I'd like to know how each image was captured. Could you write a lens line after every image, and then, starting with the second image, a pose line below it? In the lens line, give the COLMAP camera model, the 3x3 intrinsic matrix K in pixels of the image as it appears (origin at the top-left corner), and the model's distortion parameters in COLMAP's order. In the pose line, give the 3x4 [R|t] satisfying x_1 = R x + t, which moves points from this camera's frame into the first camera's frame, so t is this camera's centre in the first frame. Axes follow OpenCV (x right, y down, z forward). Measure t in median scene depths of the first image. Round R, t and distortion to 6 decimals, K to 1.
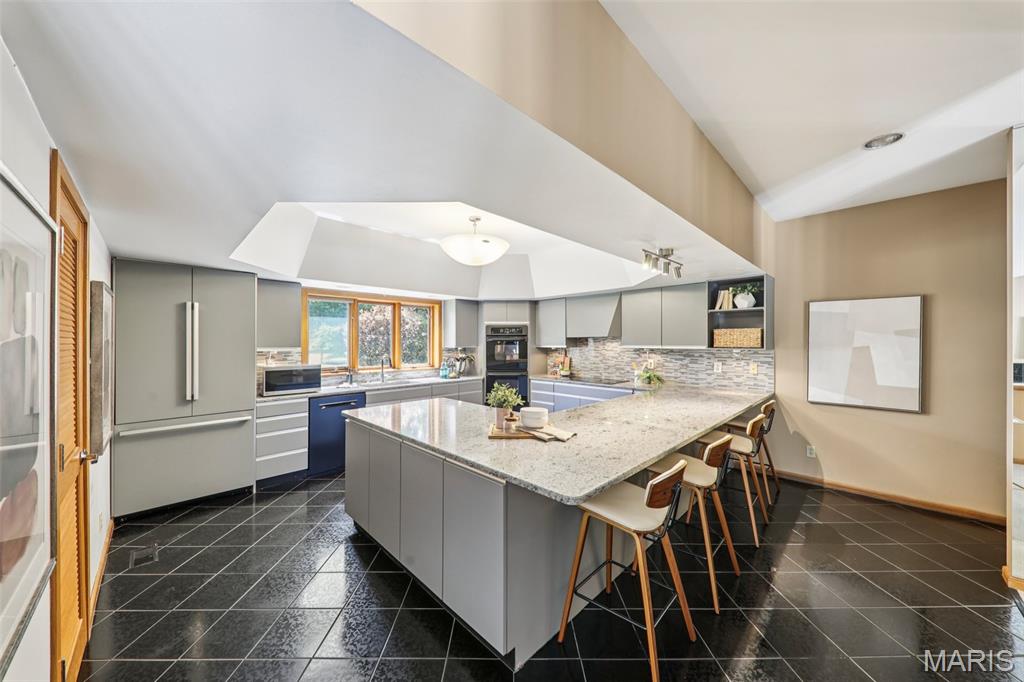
lens RADIAL K [[344.0, 0, 524.1], [0, 344.0, 341.9], [0, 0, 1]] dist [0.000655, -0.000028]
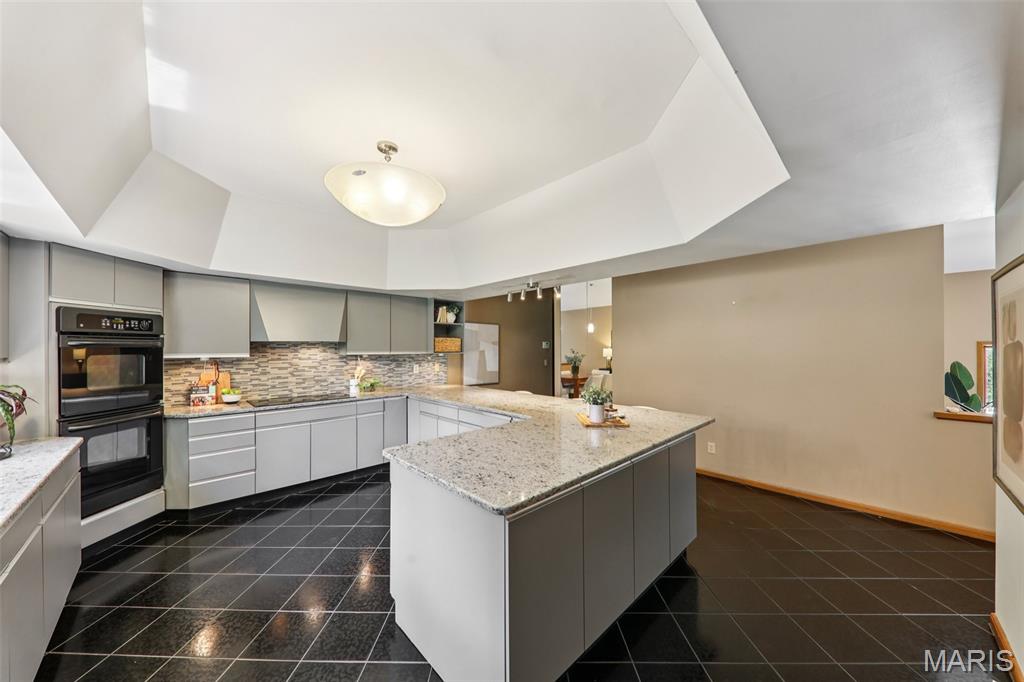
lens RADIAL K [[351.3, 0, 490.6], [0, 351.3, 344.2], [0, 0, 1]] dist [0.000276, -0.000071]
pose [[0.064847, 0.010203, 0.997843, -0.672391], [0.001672, 0.999945, -0.010333, 0.000516], [-0.997894, 0.002338, 0.064827, 0.684359]]
